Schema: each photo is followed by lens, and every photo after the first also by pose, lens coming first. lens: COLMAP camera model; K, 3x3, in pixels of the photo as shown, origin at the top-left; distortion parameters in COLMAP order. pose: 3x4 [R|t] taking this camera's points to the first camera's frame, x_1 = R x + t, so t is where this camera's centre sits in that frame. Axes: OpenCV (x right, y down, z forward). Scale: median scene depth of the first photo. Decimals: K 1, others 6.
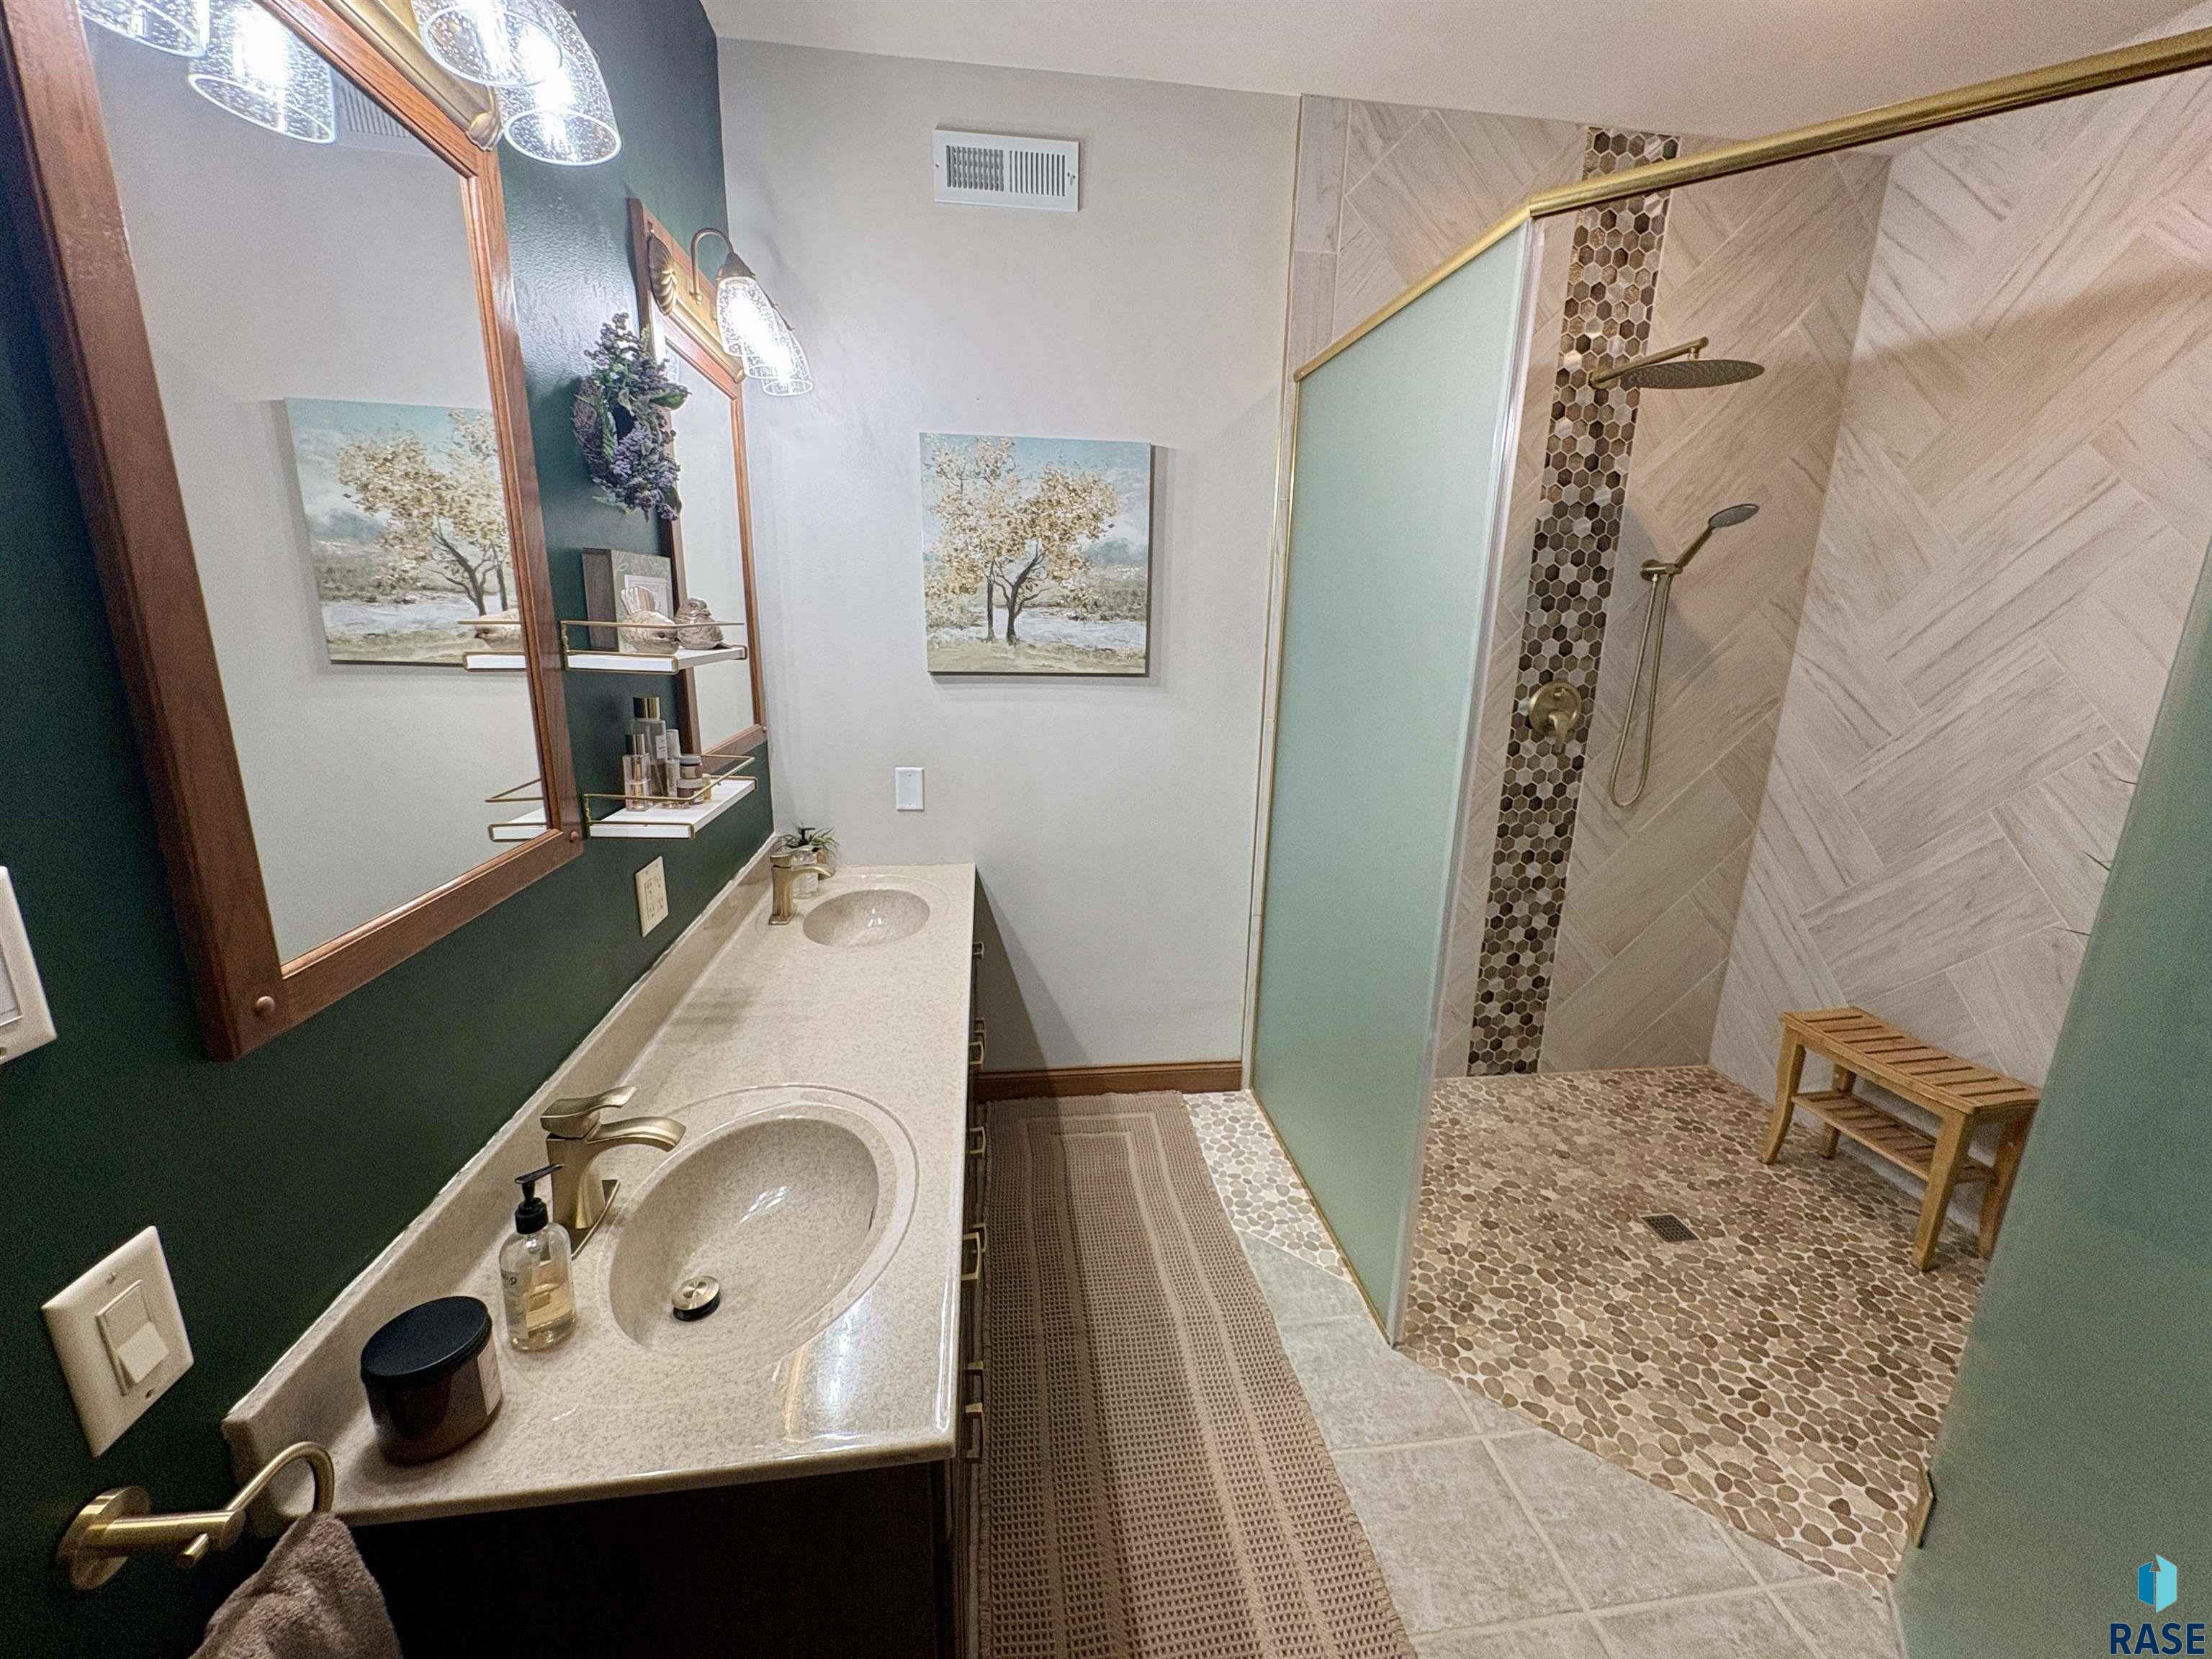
lens RADIAL K [[879.0, 0, 1109.5], [0, 879.0, 832.2], [0, 0, 1]] dist [-0.002099, 0.000268]
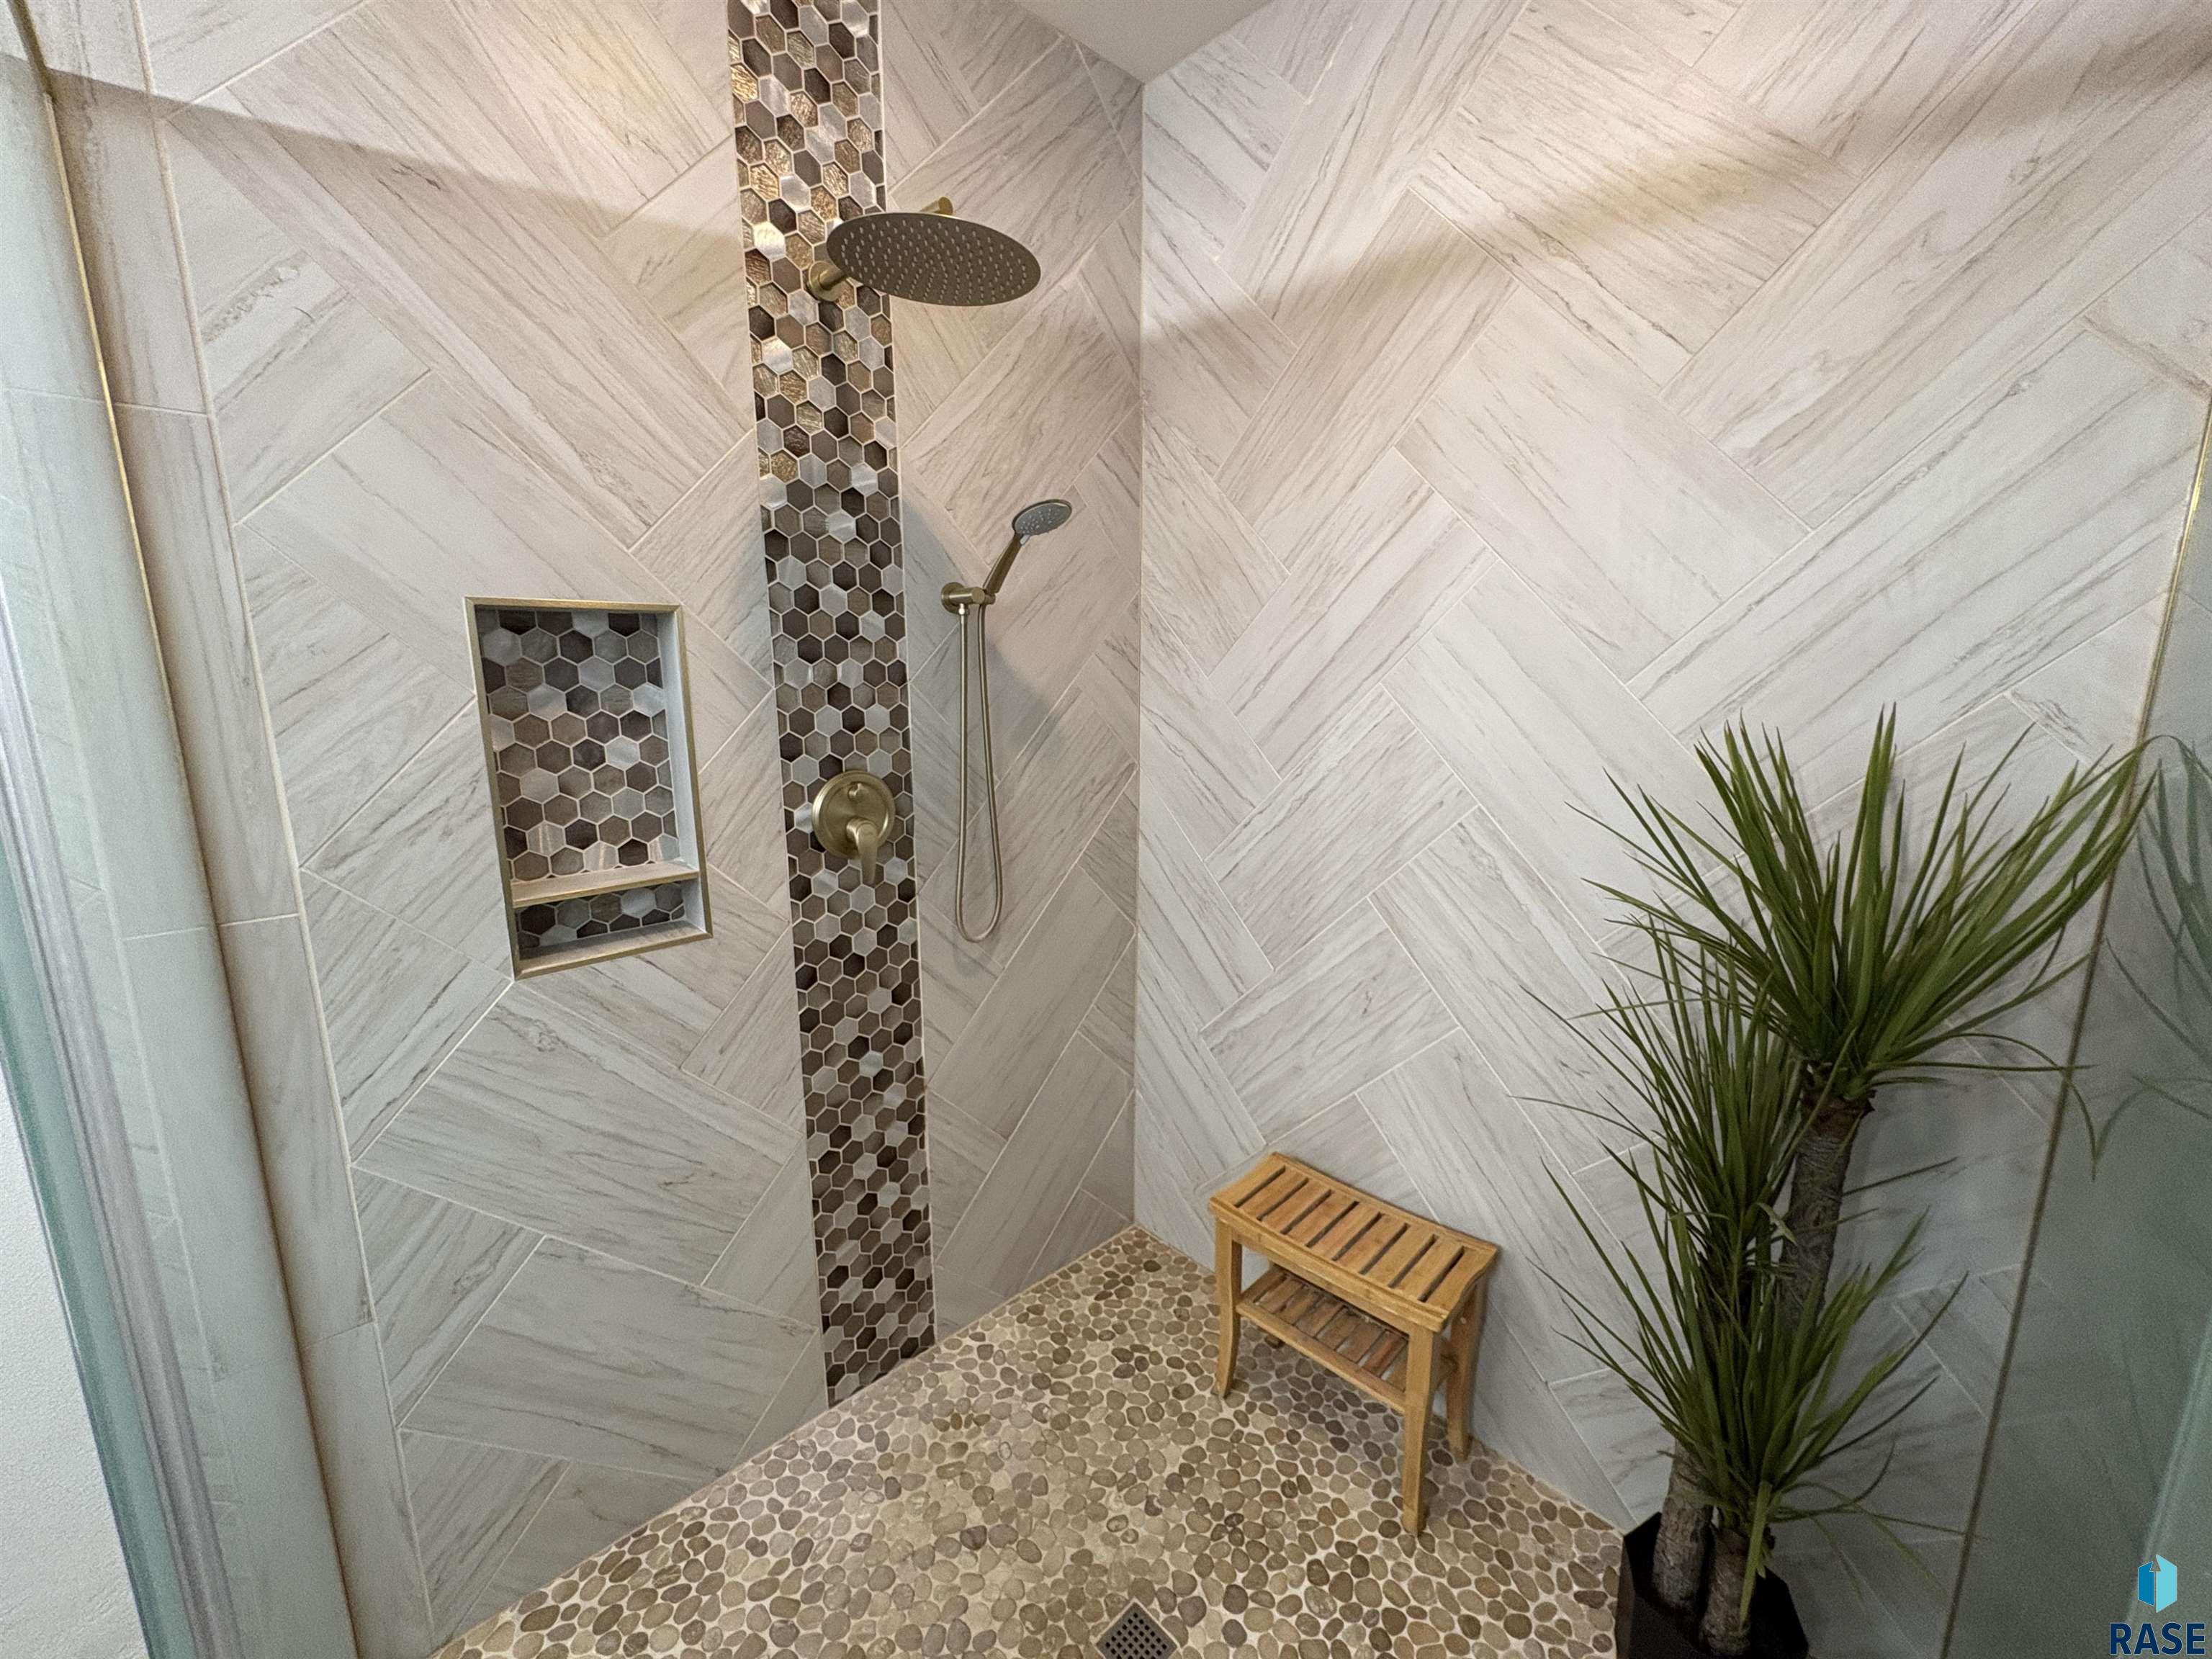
lens RADIAL K [[879.0, 0, 1109.5], [0, 879.0, 832.2], [0, 0, 1]] dist [-0.002099, 0.000268]
pose [[0.804071, -0.132121, 0.579667, 0.294158], [0.159036, 0.987263, 0.004419, -0.104136], [-0.572868, 0.088635, 0.814841, 0.394770]]
